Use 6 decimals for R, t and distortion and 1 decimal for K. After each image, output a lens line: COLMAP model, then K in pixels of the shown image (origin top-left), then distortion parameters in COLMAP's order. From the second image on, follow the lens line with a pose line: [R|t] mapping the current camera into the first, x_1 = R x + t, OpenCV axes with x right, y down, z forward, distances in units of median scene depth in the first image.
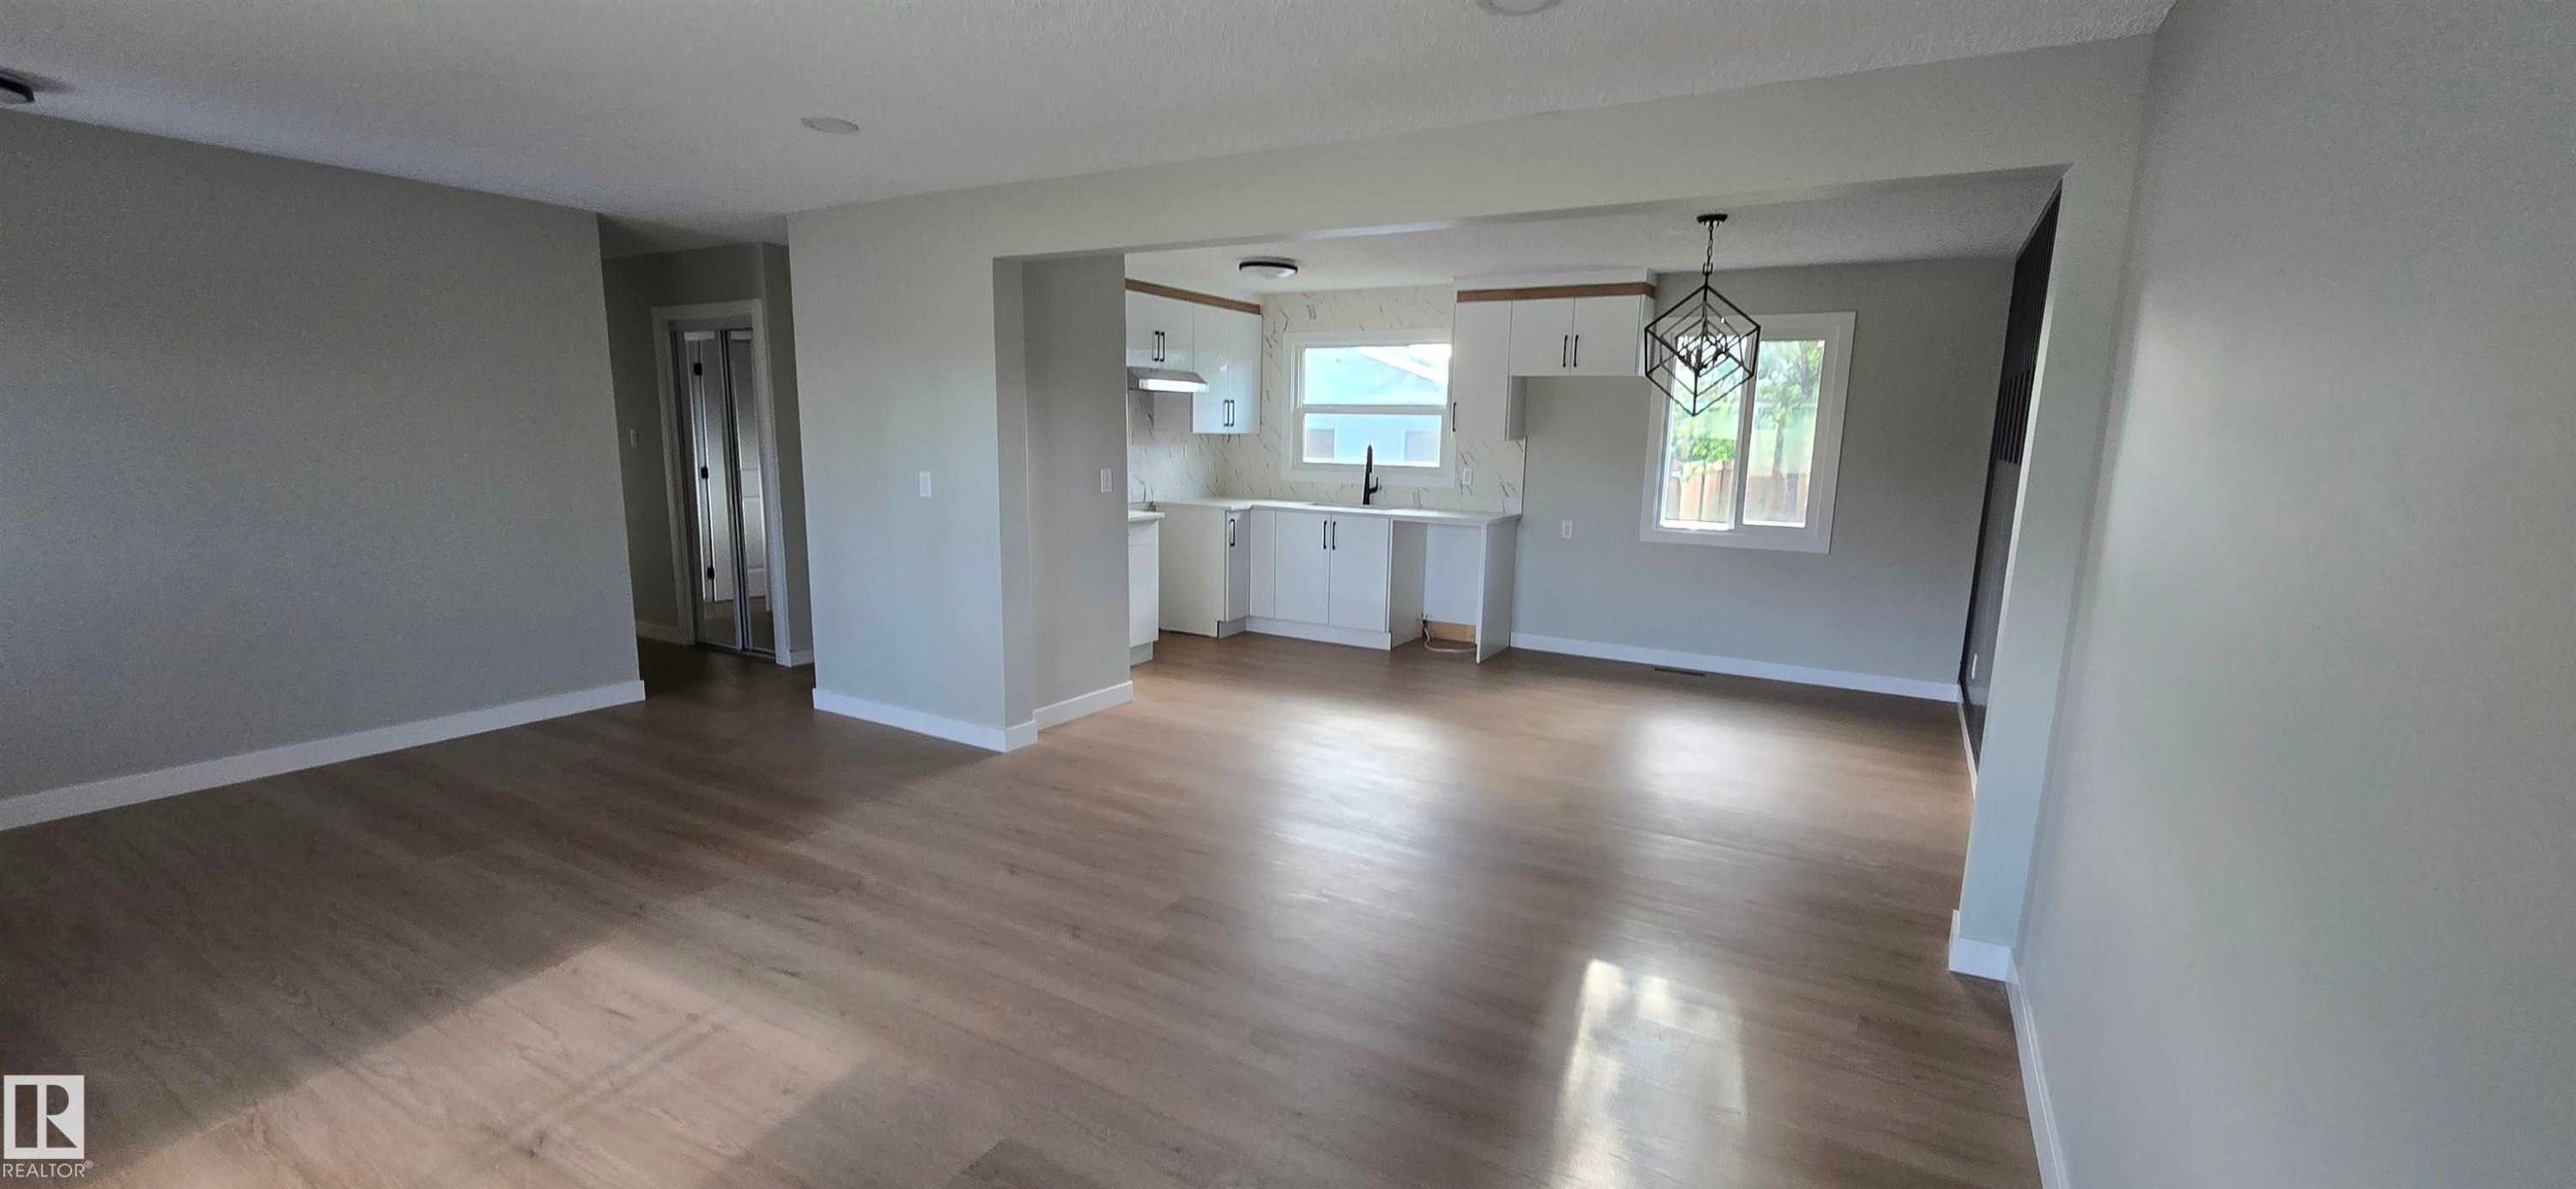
lens RADIAL K [[1077.3, 0, 1288.0], [0, 1077.3, 594.5], [0, 0, 1]] dist [0.068815, -0.000026]
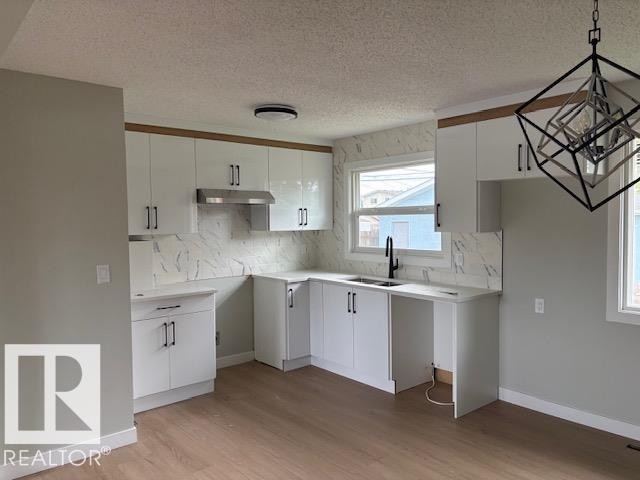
lens RADIAL K [[480.4, 0, 320.0], [0, 480.4, 240.0], [0, 0, 1]] dist [0.073528, 0.003469]
pose [[0.938732, -0.014911, -0.344324, 0.207540], [-0.024878, 0.993526, -0.110851, -0.063710], [0.343748, 0.112626, 0.932284, 0.396581]]
